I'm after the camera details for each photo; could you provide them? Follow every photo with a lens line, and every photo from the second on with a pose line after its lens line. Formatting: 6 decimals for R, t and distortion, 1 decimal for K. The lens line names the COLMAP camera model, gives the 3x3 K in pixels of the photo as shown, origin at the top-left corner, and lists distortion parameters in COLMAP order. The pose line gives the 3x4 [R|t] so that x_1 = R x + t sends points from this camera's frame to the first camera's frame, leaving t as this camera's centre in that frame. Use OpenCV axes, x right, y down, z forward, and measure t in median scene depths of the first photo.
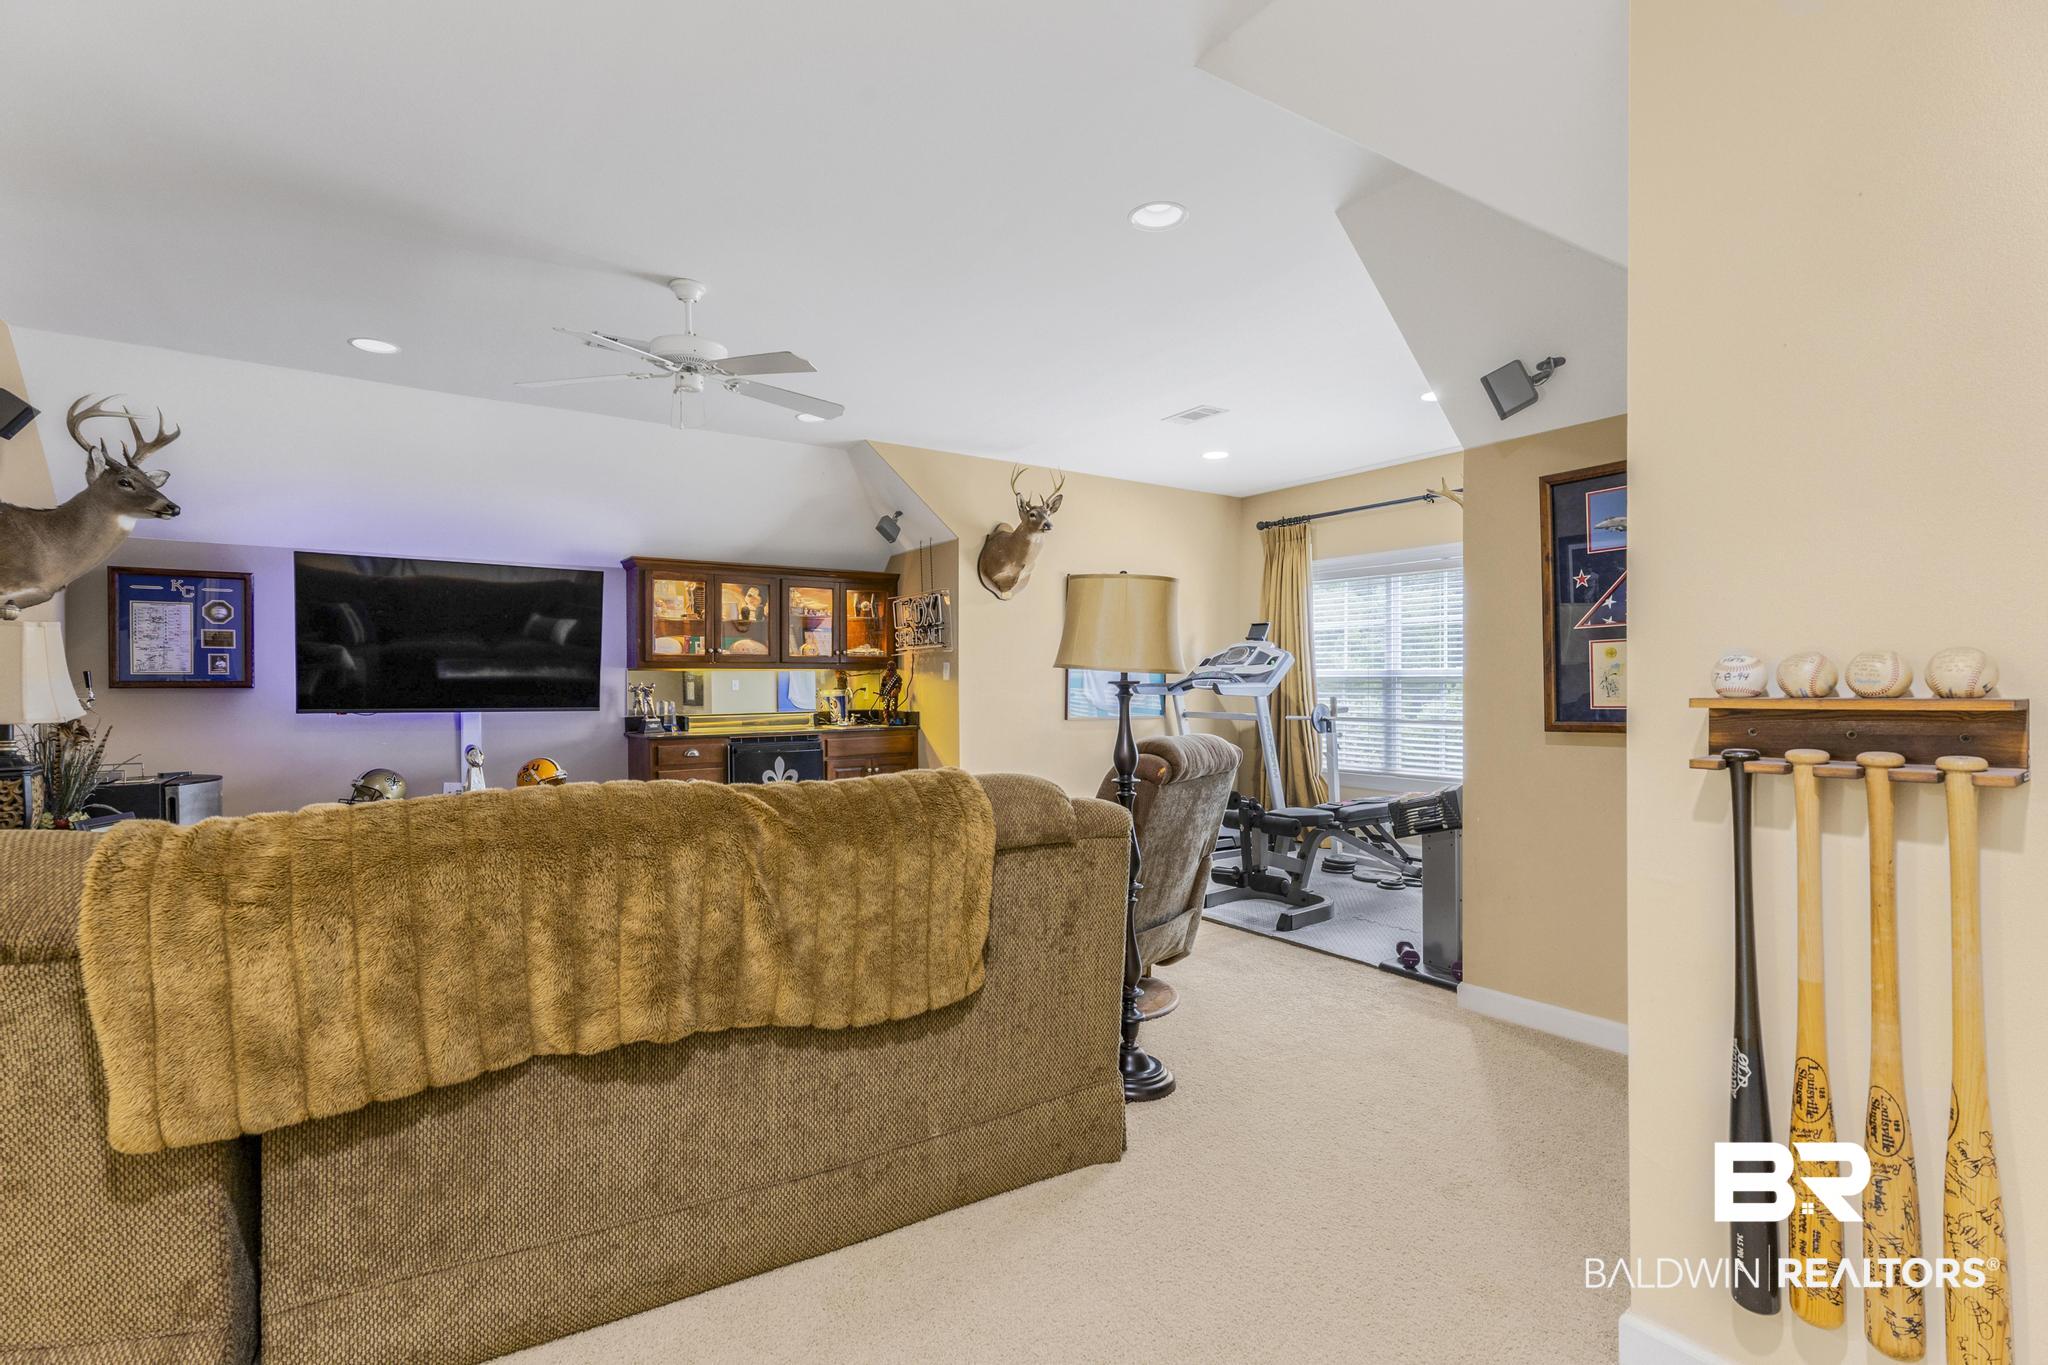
lens RADIAL K [[958.7, 0, 1028.8], [0, 958.7, 688.3], [0, 0, 1]] dist [-0.001058, 0.000395]
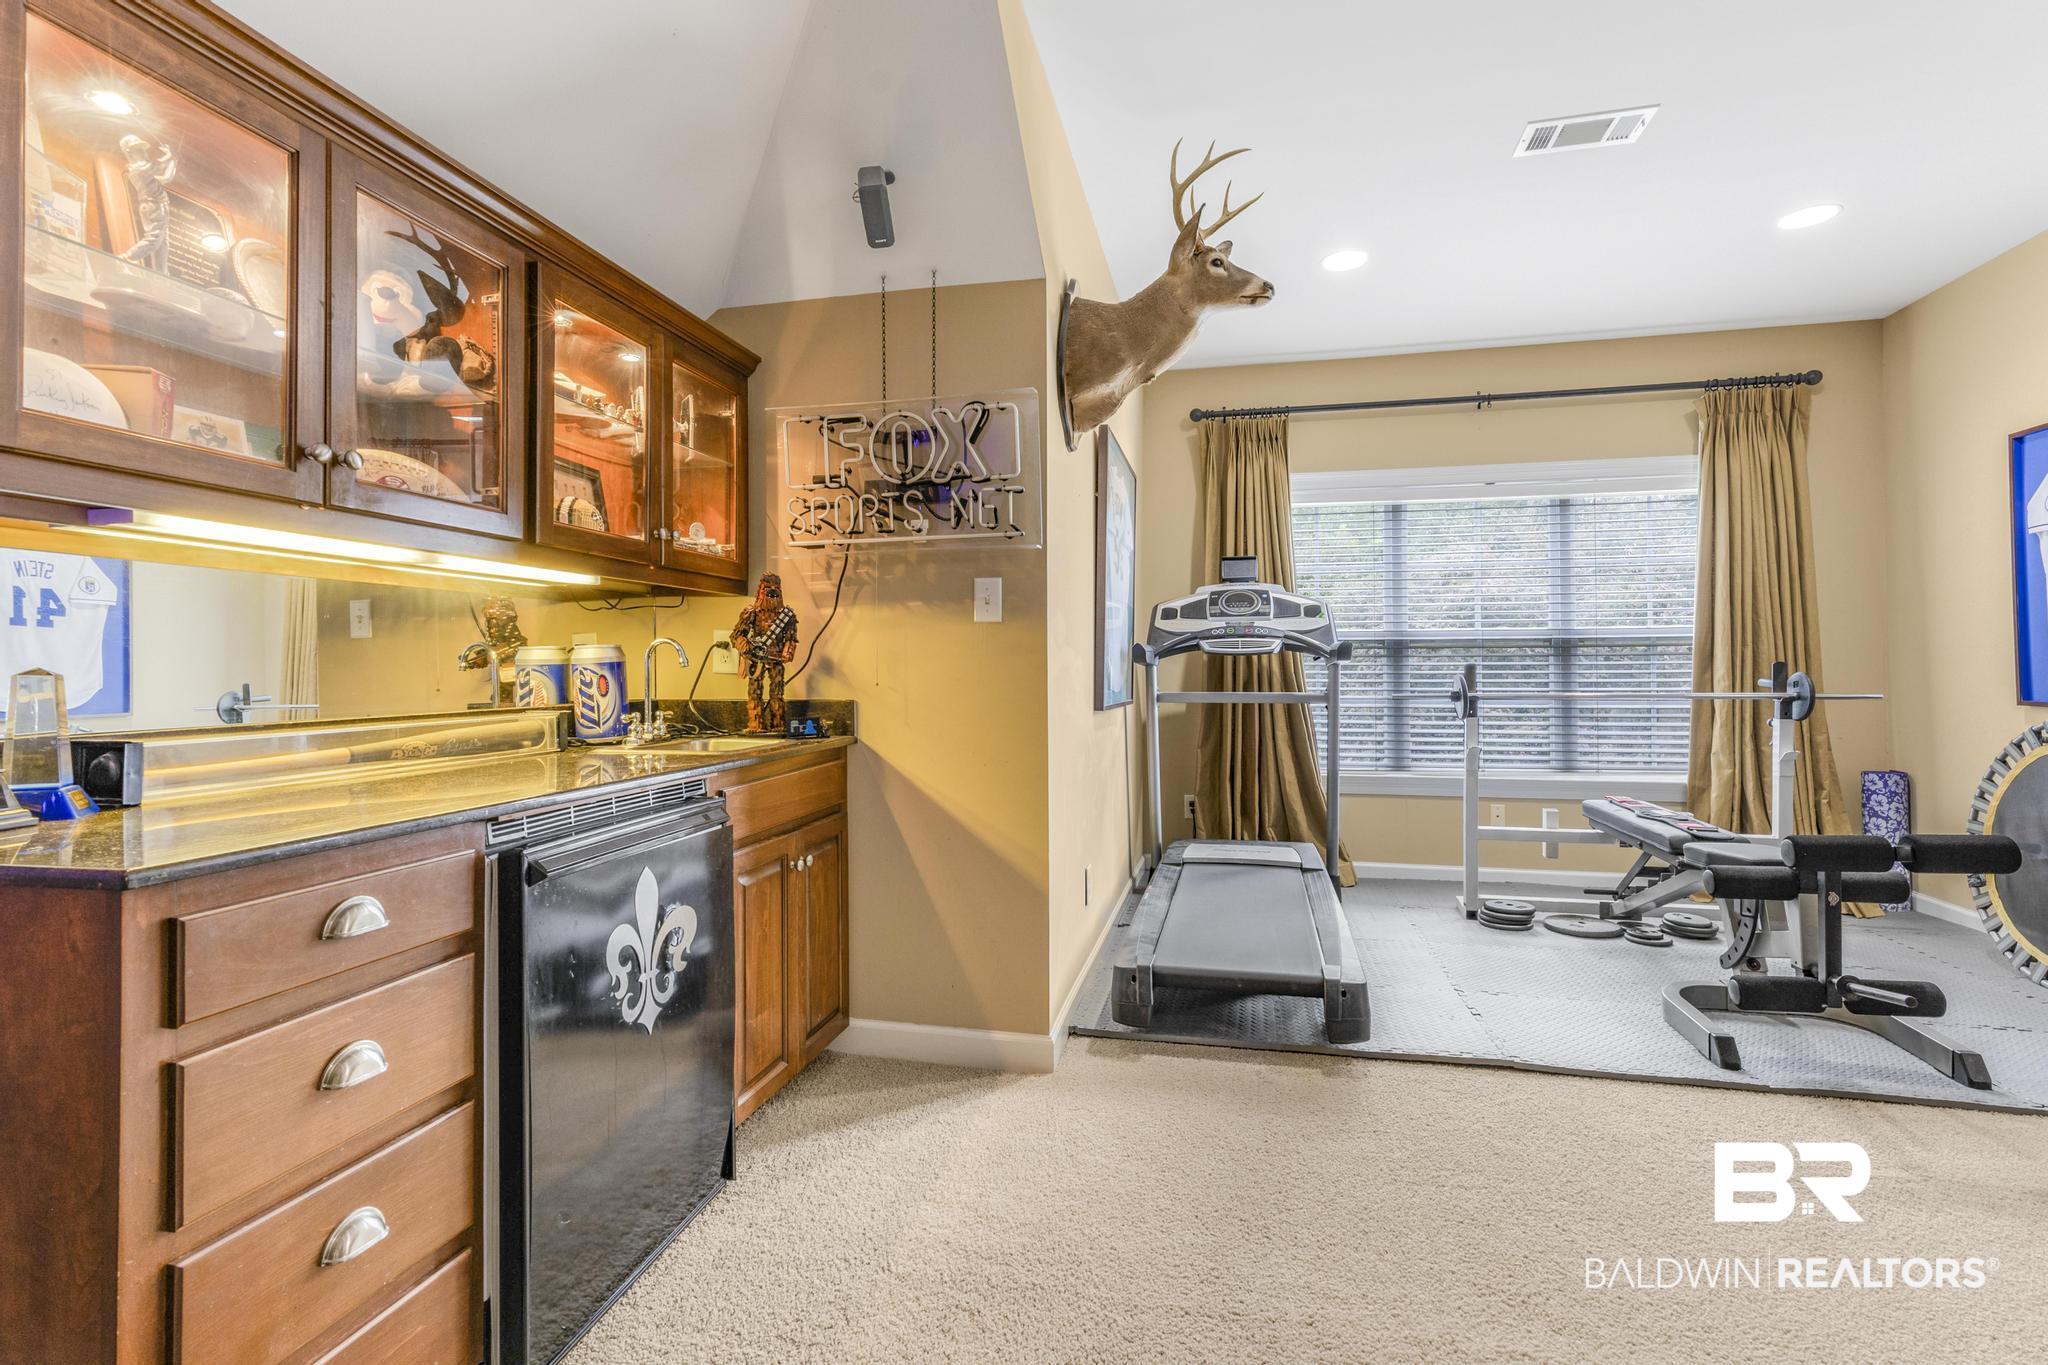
lens RADIAL K [[958.7, 0, 1015.6], [0, 958.7, 664.1], [0, 0, 1]] dist [-0.001058, 0.000395]
pose [[0.741161, 0.004169, 0.671315, -0.331377], [0.005372, 0.999912, -0.012141, 0.013921], [-0.671306, 0.012604, 0.741073, 0.642371]]
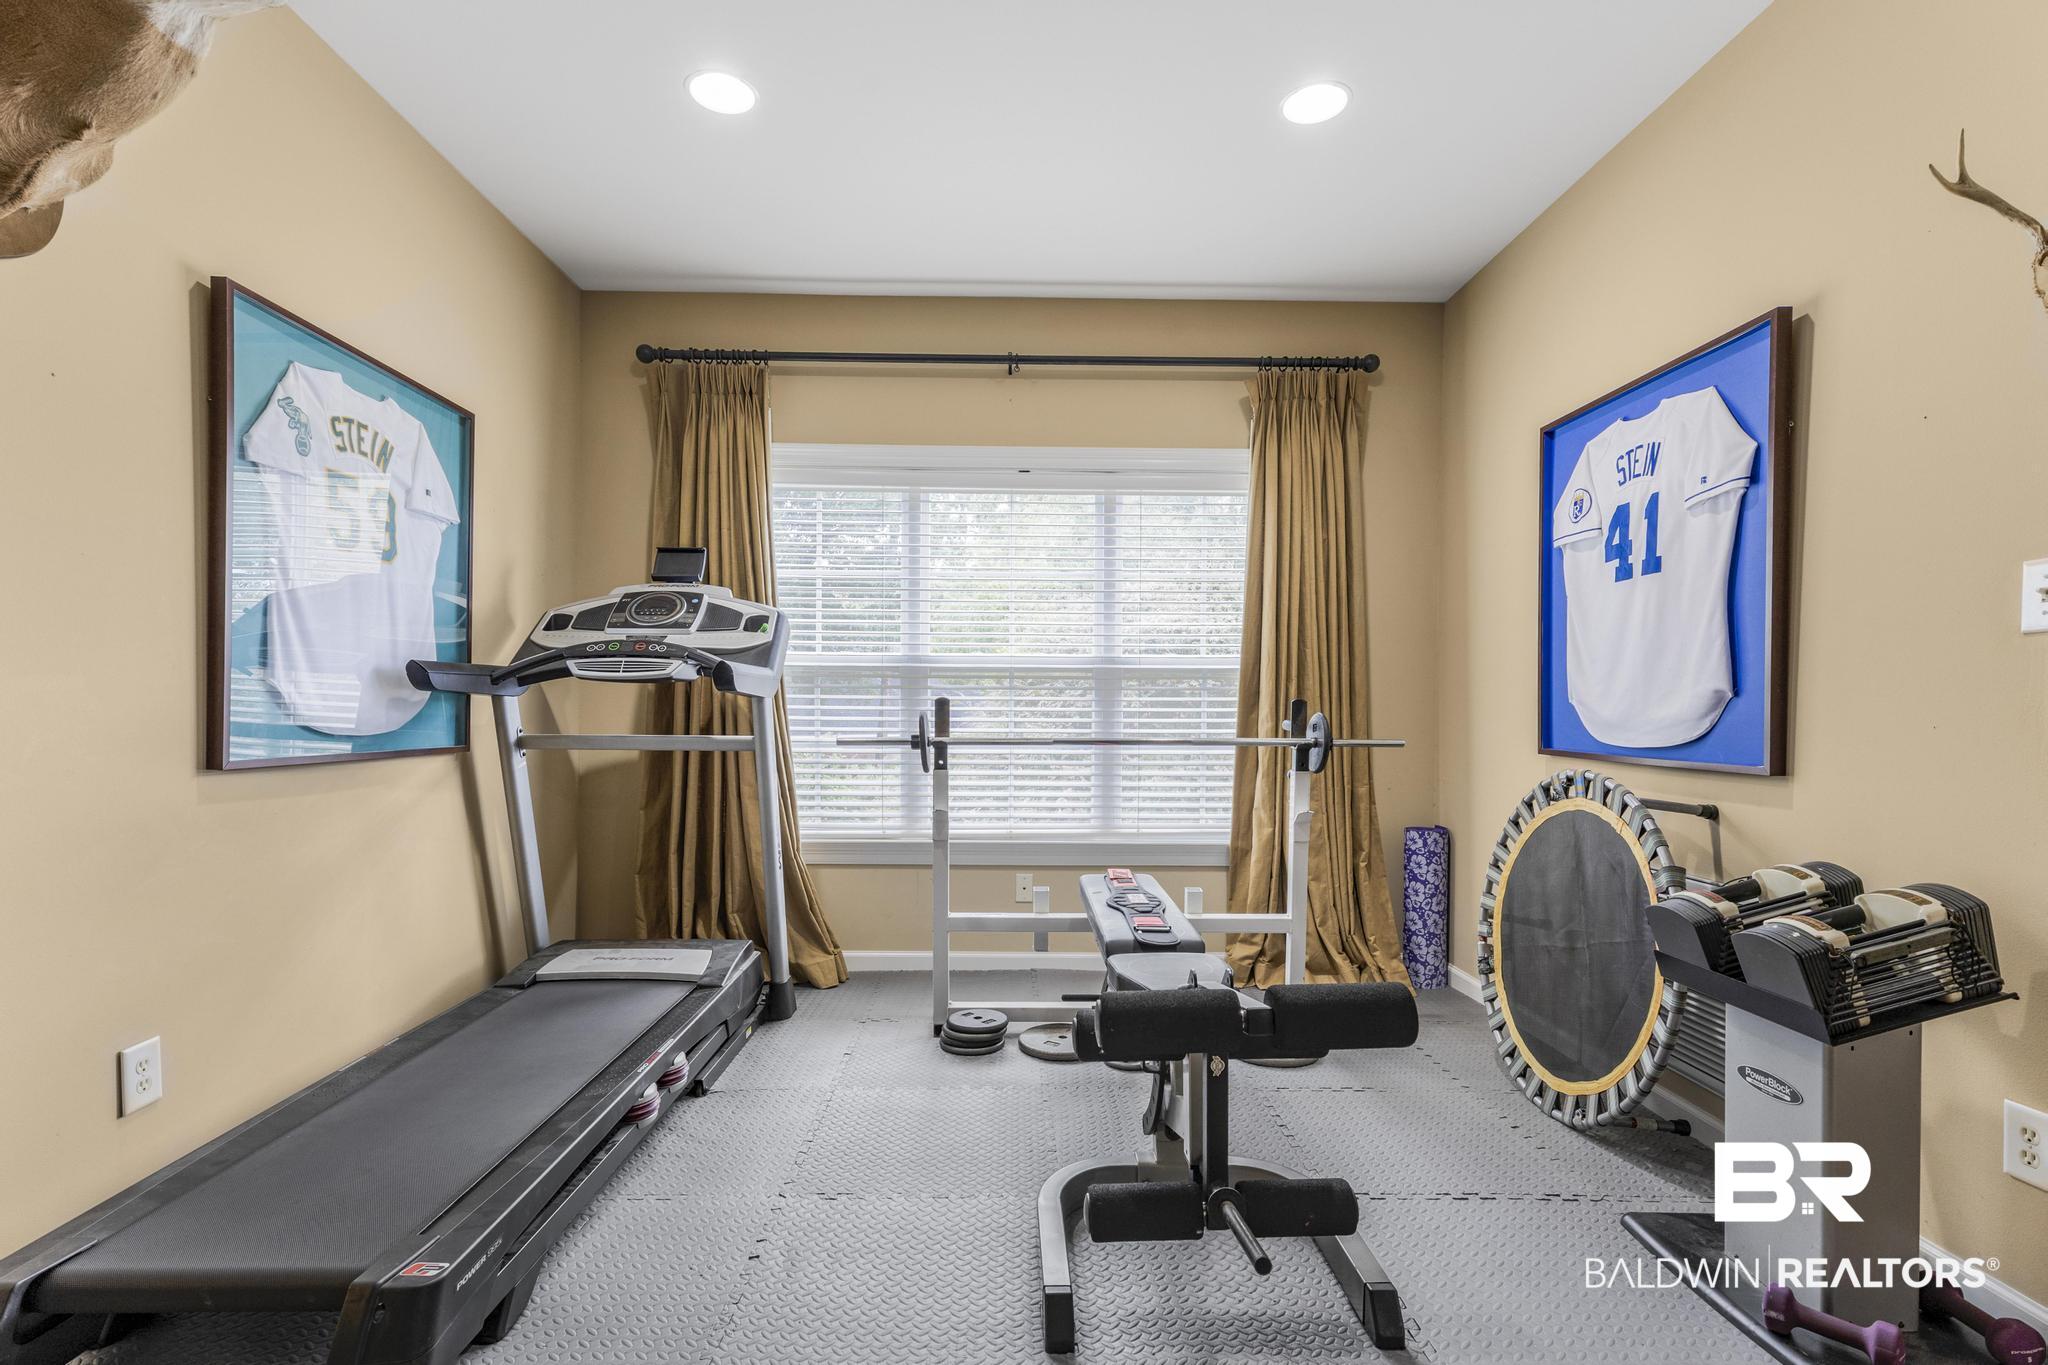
lens RADIAL K [[958.7, 0, 1022.0], [0, 958.7, 740.3], [0, 0, 1]] dist [-0.001058, 0.000395]
pose [[0.557388, -0.024306, 0.829896, -0.068465], [-0.002512, 0.999517, 0.030961, 0.013672], [-0.830248, -0.019342, 0.557058, 0.614639]]
